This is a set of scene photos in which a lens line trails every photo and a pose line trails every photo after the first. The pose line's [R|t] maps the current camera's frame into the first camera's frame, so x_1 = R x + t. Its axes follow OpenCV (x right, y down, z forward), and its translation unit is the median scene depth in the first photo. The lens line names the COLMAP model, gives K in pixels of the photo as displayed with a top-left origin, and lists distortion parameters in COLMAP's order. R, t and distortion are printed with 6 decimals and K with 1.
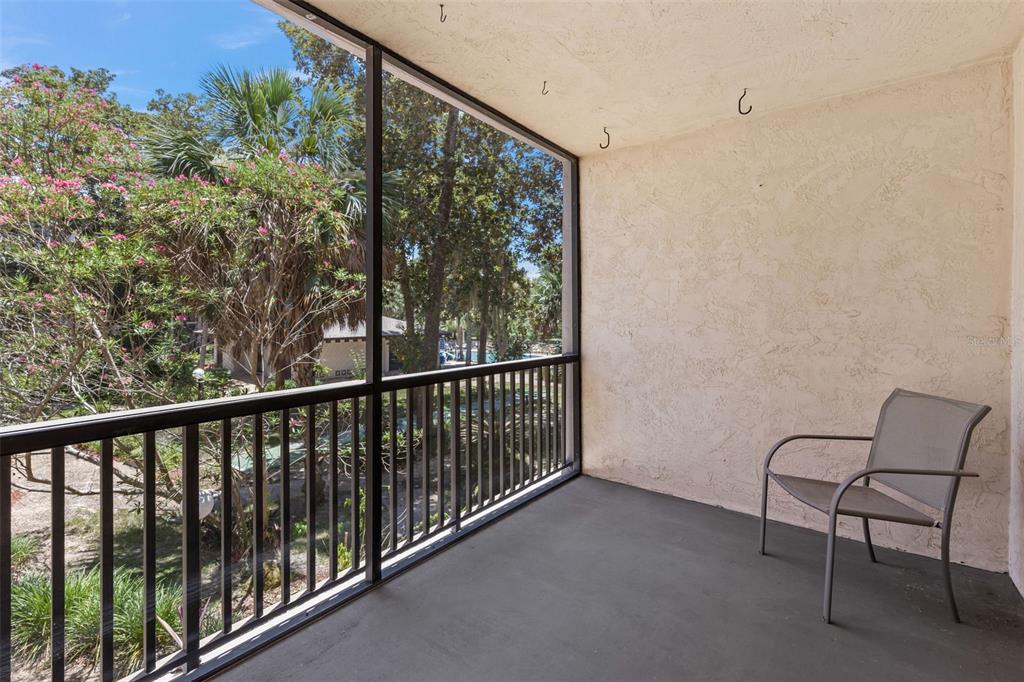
lens RADIAL K [[470.7, 0, 513.7], [0, 470.7, 315.0], [0, 0, 1]] dist [0.003573, -0.000401]
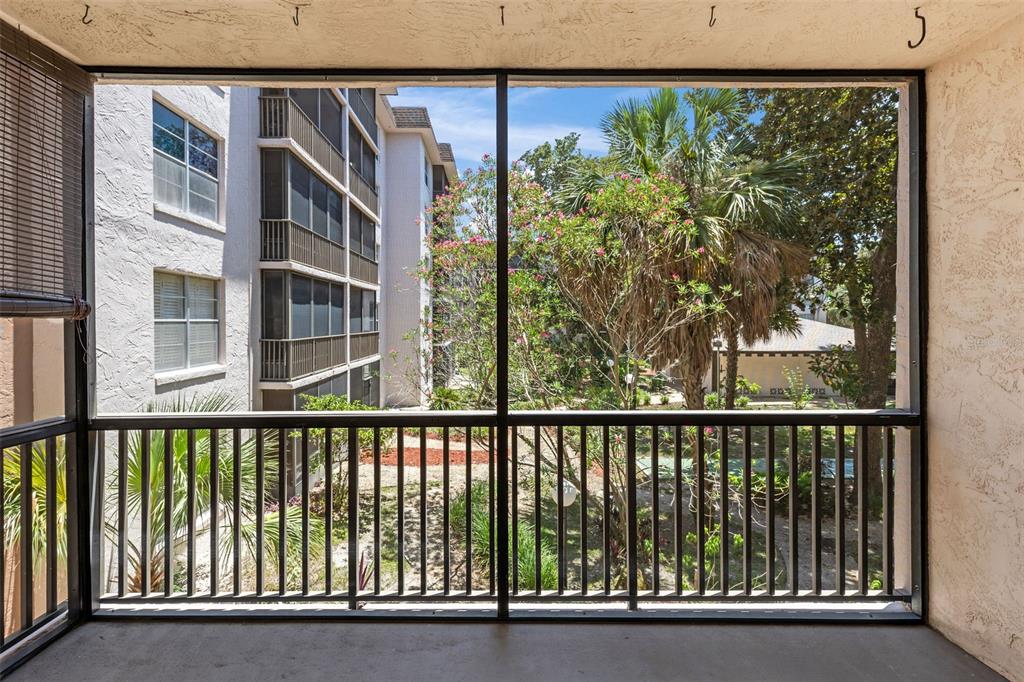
lens RADIAL K [[486.8, 0, 493.7], [0, 486.8, 326.4], [0, 0, 1]] dist [0.001452, -0.000295]
pose [[0.594498, 0.002993, -0.804091, 0.338511], [0.002572, 0.999981, 0.005623, -0.031082], [0.804093, -0.005411, 0.594479, 0.252547]]
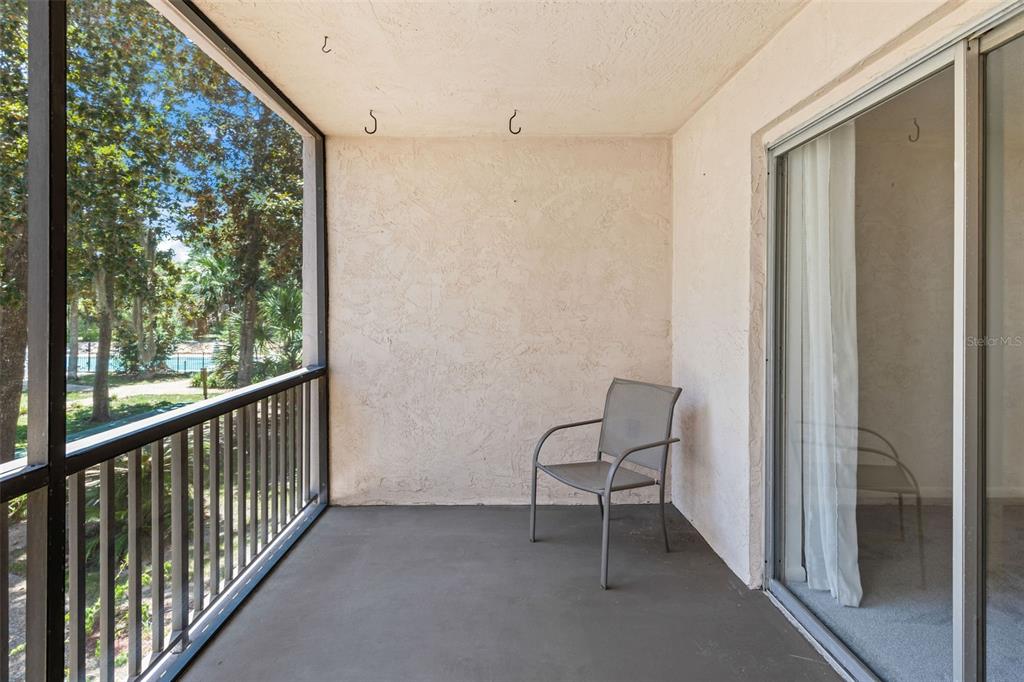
lens RADIAL K [[469.2, 0, 512.4], [0, 469.2, 304.9], [0, 0, 1]] dist [0.008677, -0.000547]
pose [[0.783836, 0.000047, 0.620968, -0.139859], [0.000687, 0.999999, -0.000943, -0.029466], [-0.620968, 0.001166, 0.783835, 0.134702]]
